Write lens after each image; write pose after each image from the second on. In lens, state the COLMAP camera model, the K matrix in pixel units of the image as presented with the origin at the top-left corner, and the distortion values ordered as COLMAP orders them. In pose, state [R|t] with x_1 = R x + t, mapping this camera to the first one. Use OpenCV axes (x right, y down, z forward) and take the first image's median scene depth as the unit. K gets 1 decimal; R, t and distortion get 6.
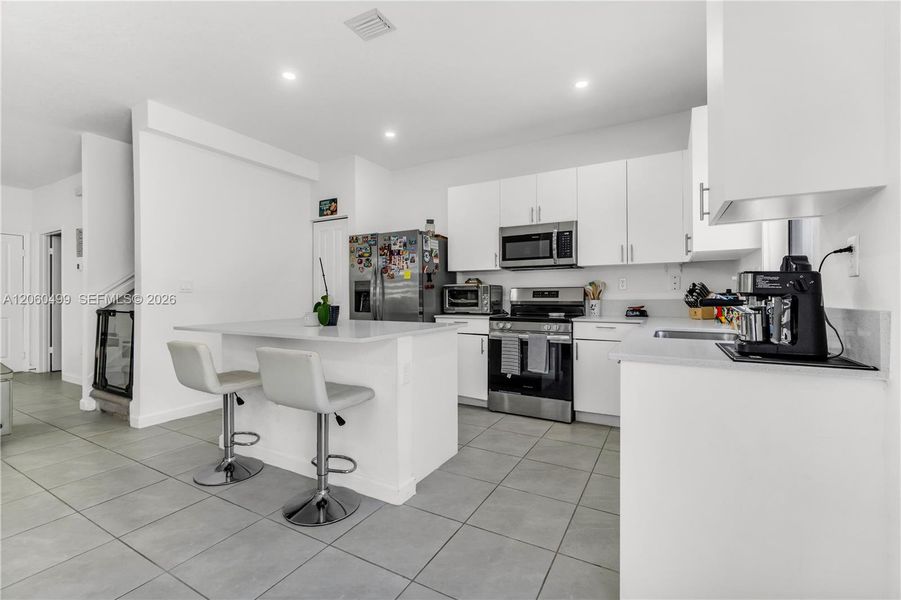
lens RADIAL K [[400.1, 0, 442.5], [0, 400.1, 298.0], [0, 0, 1]] dist [-0.006164, 0.002329]
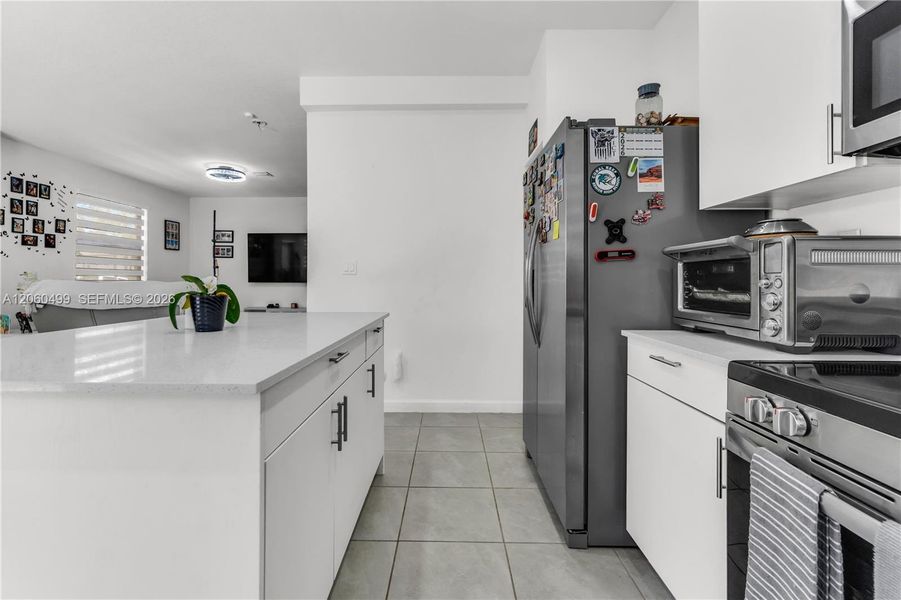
lens RADIAL K [[400.1, 0, 440.7], [0, 400.1, 279.6], [0, 0, 1]] dist [-0.006164, 0.002329]
pose [[0.484208, 0.001091, -0.874952, 0.235523], [-0.008075, 0.999962, -0.003222, -0.001475], [0.874915, 0.008625, 0.484199, 0.683283]]
